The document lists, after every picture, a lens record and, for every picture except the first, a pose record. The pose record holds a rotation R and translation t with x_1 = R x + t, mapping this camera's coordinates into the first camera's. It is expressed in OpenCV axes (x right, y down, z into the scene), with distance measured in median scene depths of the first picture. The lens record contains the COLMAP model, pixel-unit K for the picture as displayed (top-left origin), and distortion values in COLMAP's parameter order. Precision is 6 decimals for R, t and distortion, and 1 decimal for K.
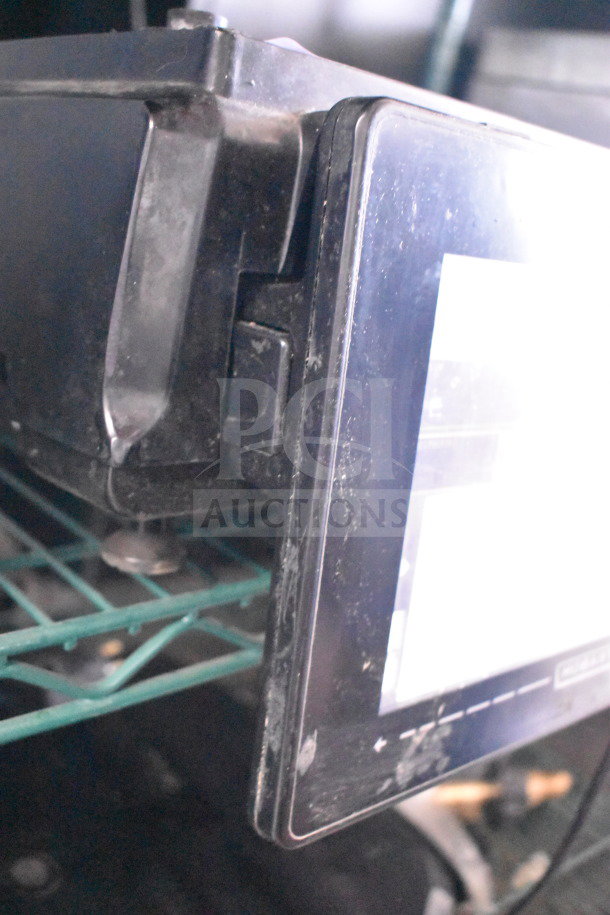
lens RADIAL K [[947.7, 0, 305.2], [0, 947.7, 457.2], [0, 0, 1]] dist [-0.085098, 0.000000]
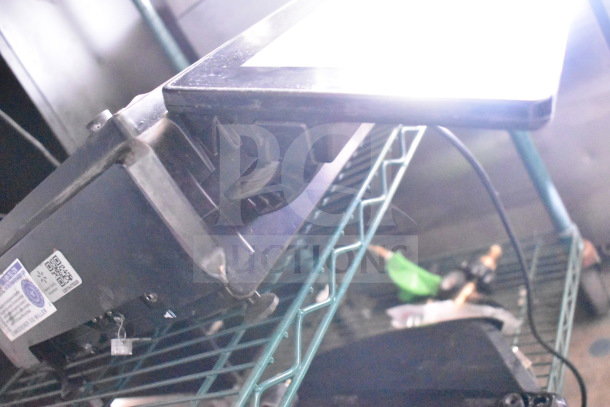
lens RADIAL K [[597.3, 0, 305.1], [0, 597.3, 203.7], [0, 0, 1]] dist [-0.000436, 0.000000]
pose [[0.670278, -0.735356, 0.099894, -0.077743], [0.737970, 0.674671, 0.014803, -0.005542], [-0.078281, 0.063797, 0.994888, -0.407314]]
